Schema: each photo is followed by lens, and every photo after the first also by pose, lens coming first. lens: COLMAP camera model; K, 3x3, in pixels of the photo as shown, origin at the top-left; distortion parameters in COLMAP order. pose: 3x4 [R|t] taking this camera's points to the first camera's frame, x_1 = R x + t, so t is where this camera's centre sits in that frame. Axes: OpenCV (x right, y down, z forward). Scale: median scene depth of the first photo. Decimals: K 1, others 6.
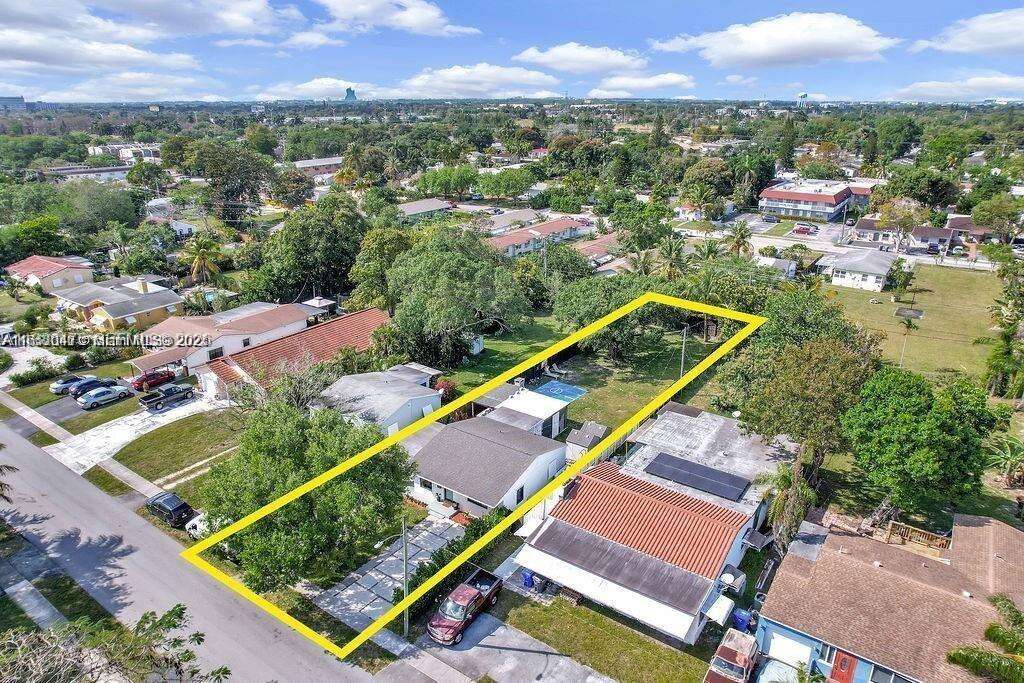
lens RADIAL K [[667.6, 0, 512.0], [0, 667.6, 341.5], [0, 0, 1]] dist [-0.069394, 0.063593]
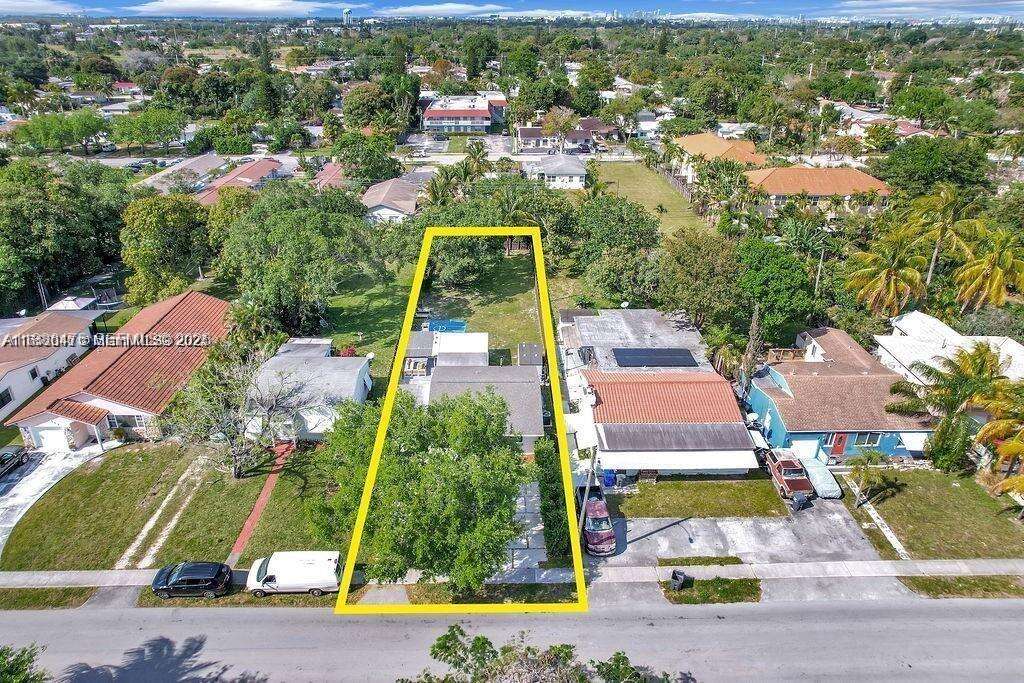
lens RADIAL K [[667.6, 0, 512.0], [0, 667.6, 341.5], [0, 0, 1]] dist [-0.069394, 0.063593]
pose [[0.805827, -0.260301, 0.531870, -0.422584], [0.201315, 0.965128, 0.167332, -0.059548], [-0.556879, -0.027767, 0.830129, 0.103488]]
